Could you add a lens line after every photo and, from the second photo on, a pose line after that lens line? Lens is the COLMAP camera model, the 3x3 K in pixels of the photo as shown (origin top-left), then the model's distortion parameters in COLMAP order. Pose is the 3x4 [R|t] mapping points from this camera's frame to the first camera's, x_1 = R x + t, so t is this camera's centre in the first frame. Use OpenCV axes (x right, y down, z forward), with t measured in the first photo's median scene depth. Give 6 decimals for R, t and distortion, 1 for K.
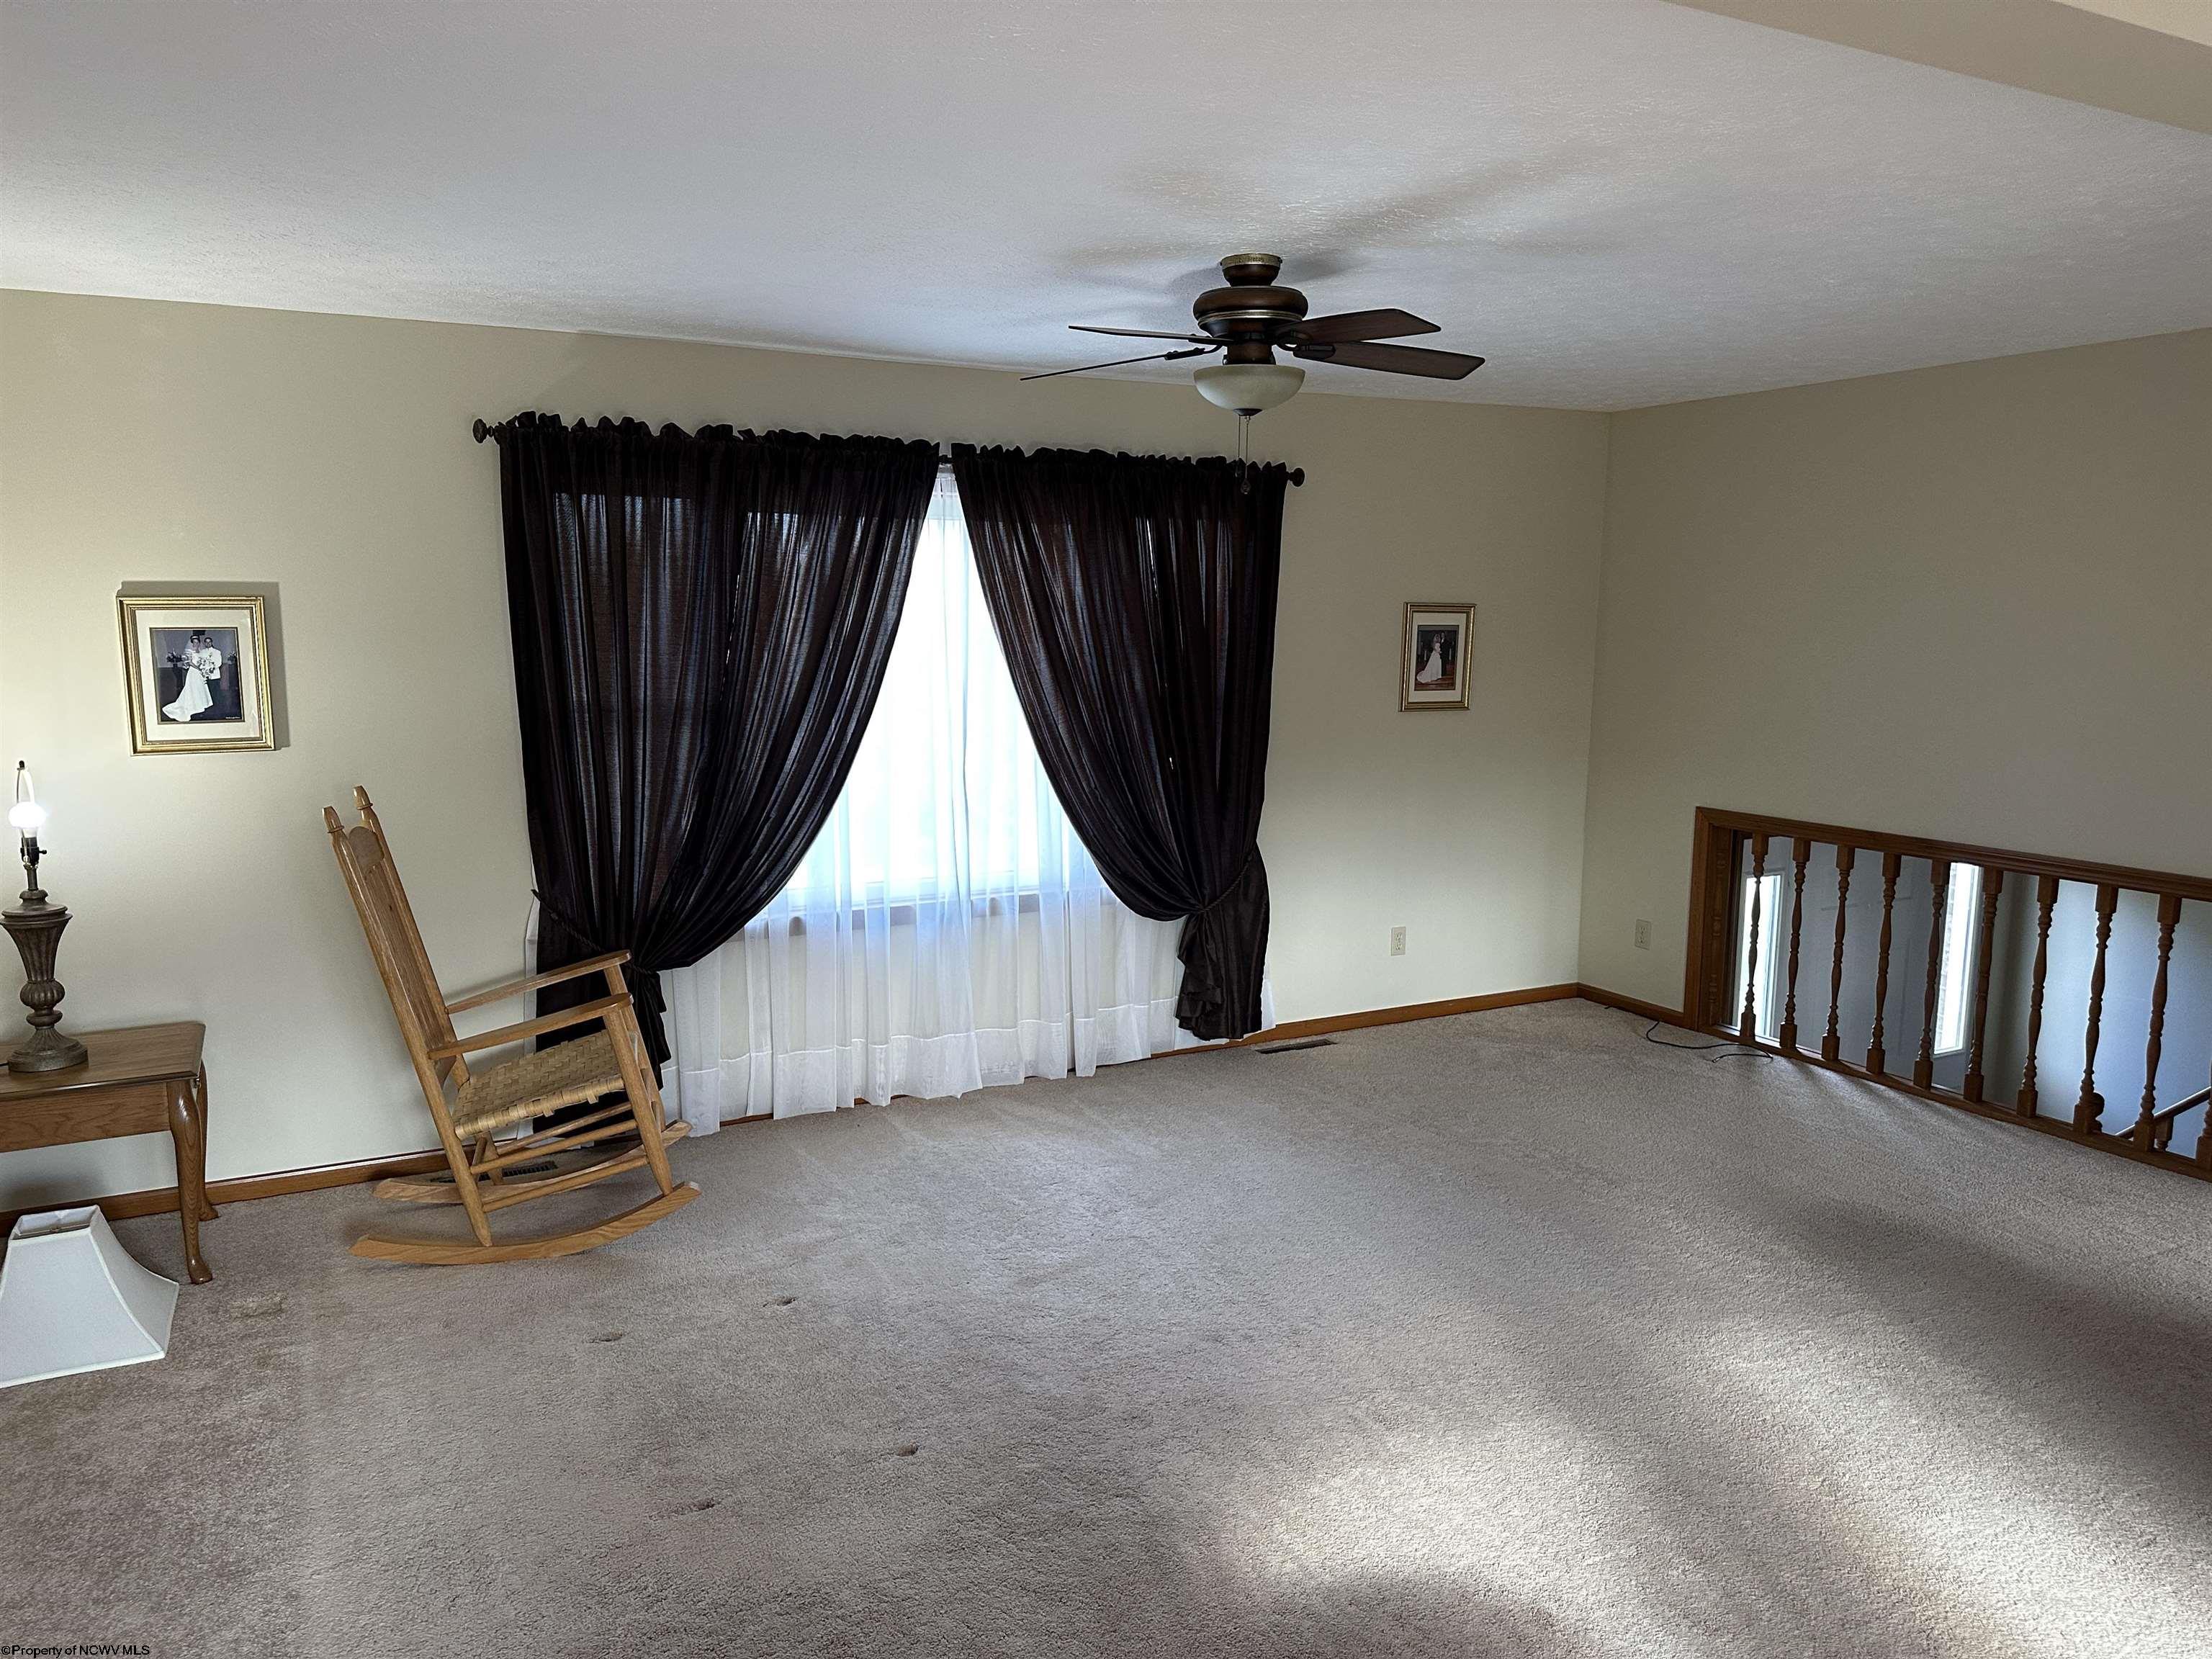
lens RADIAL K [[1561.3, 0, 1106.8], [0, 1561.3, 828.2], [0, 0, 1]] dist [0.005508, -0.038651]
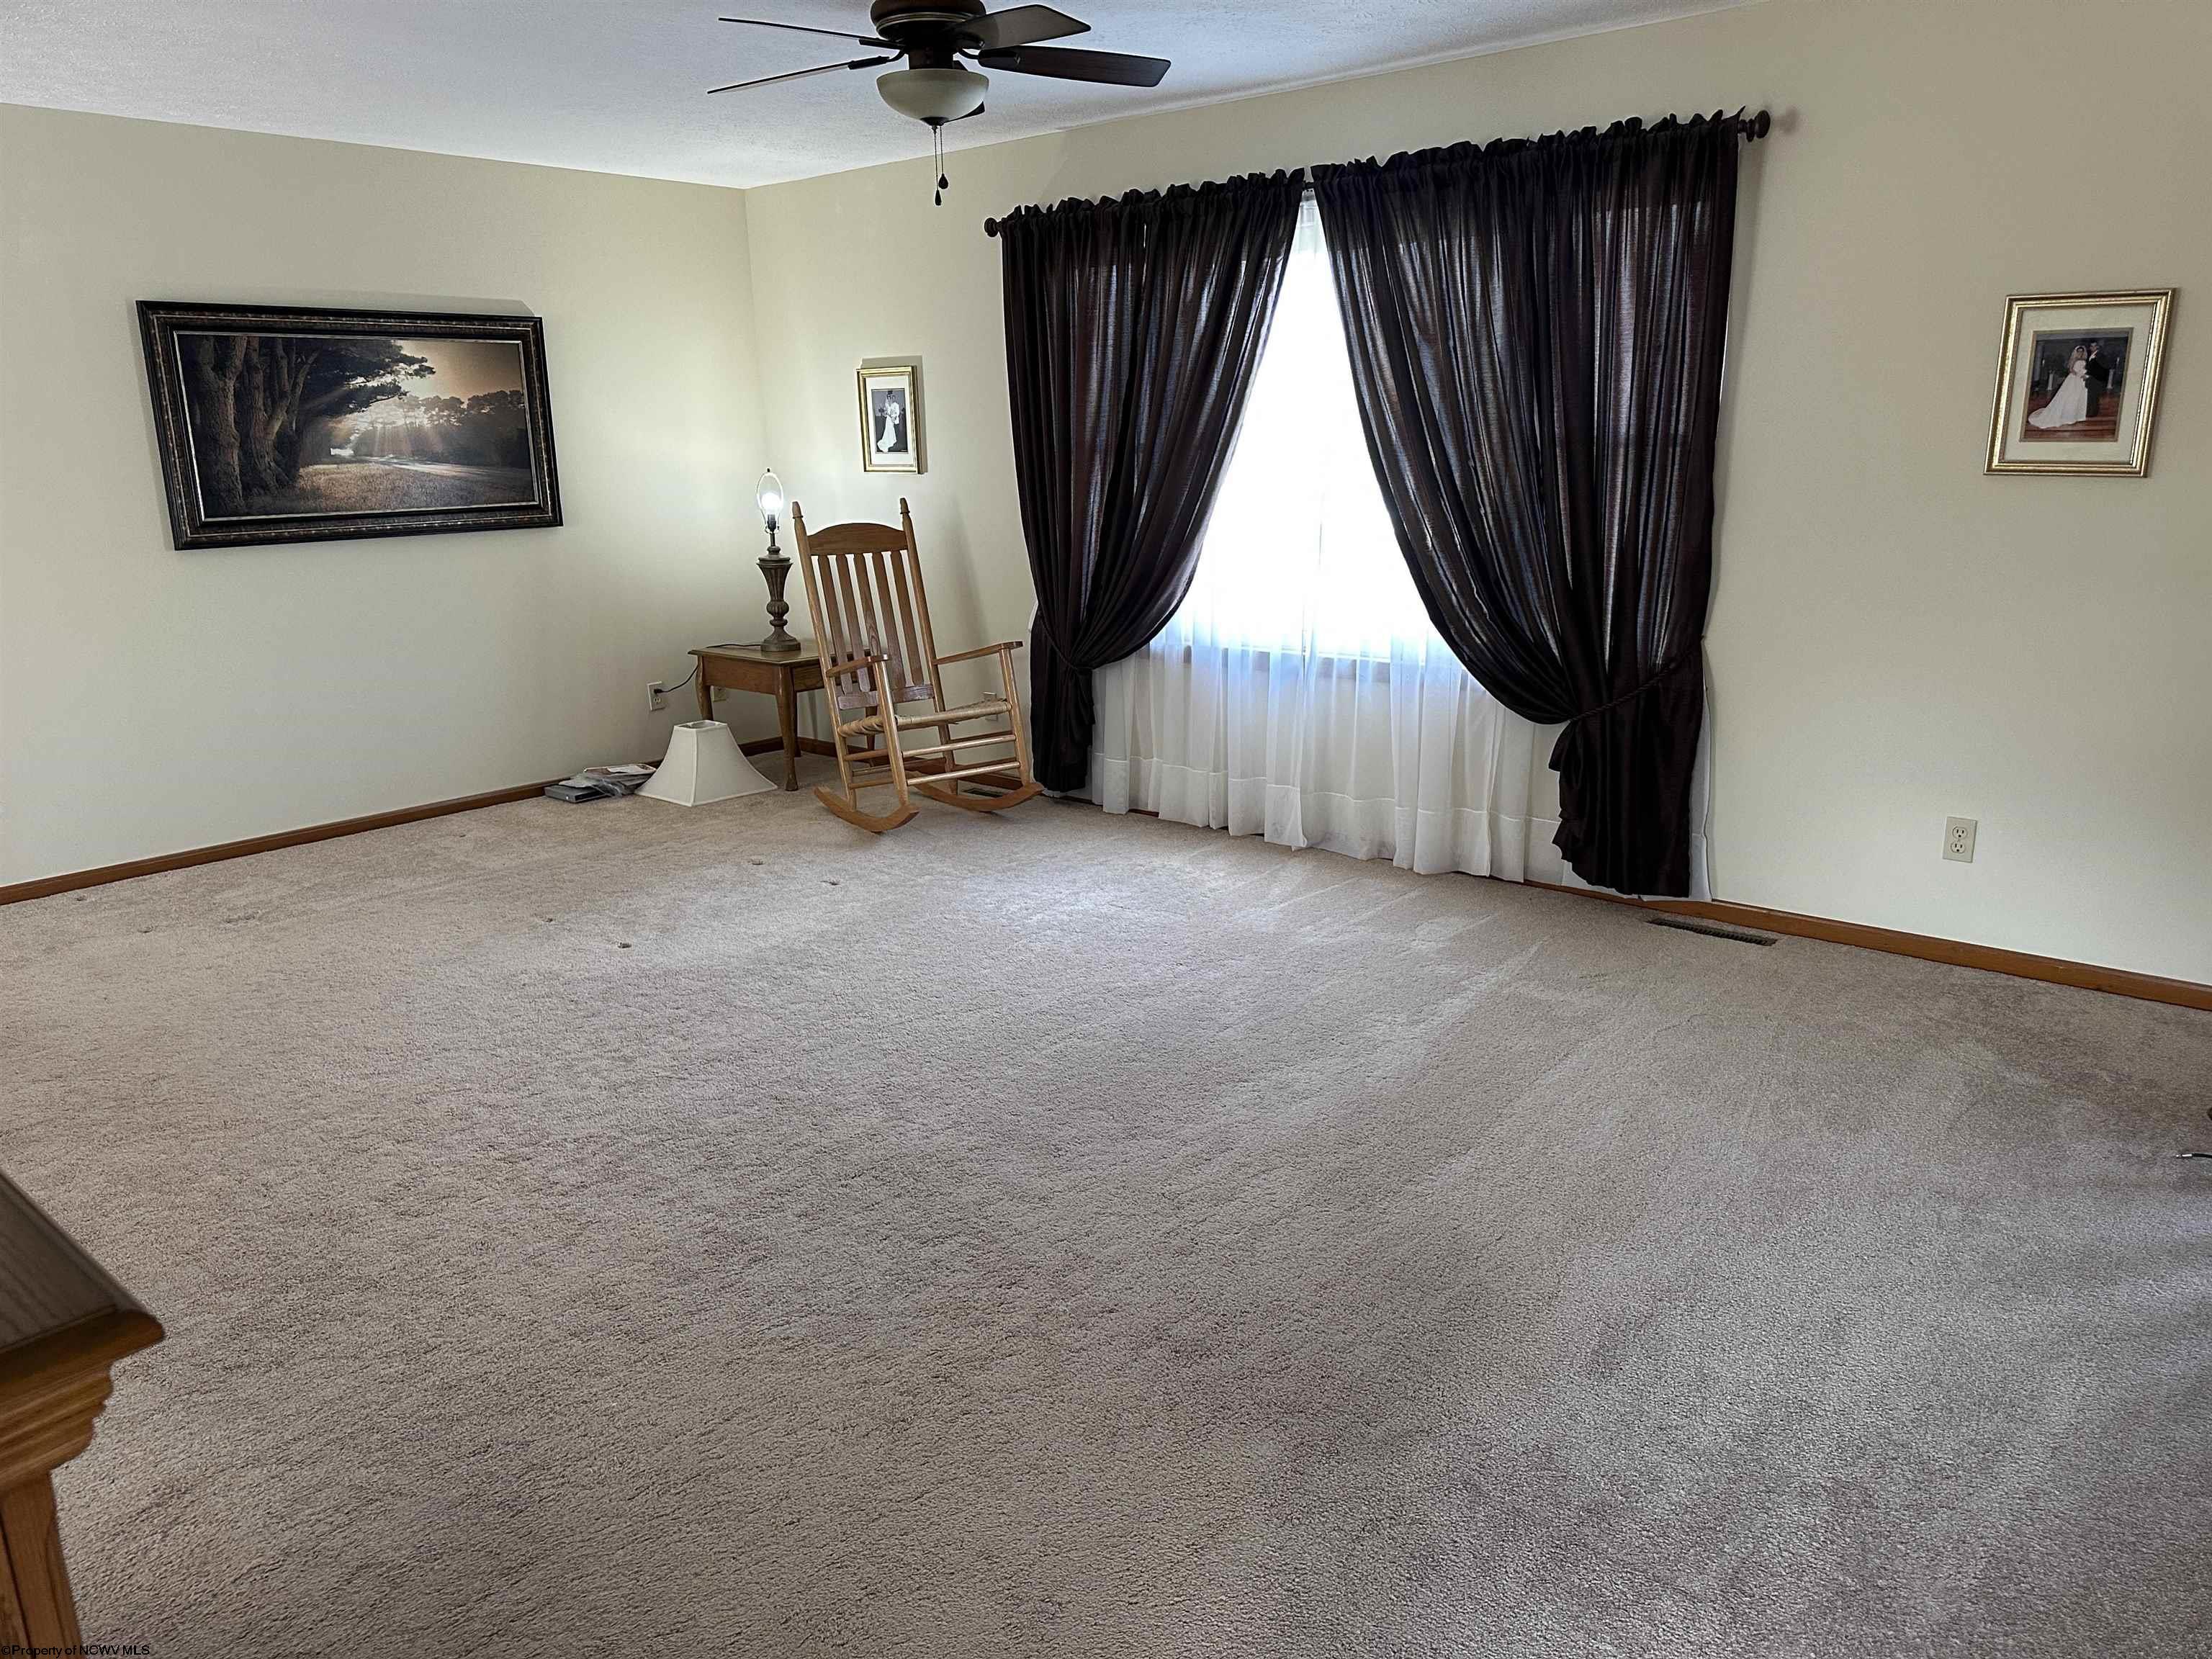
lens RADIAL K [[1561.3, 0, 1104.6], [0, 1561.3, 841.0], [0, 0, 1]] dist [0.005508, -0.038651]
pose [[0.343637, 0.218175, -0.913407, 0.819539], [-0.119279, 0.974901, 0.187989, -0.007863], [0.931497, 0.044350, 0.361036, 0.550370]]
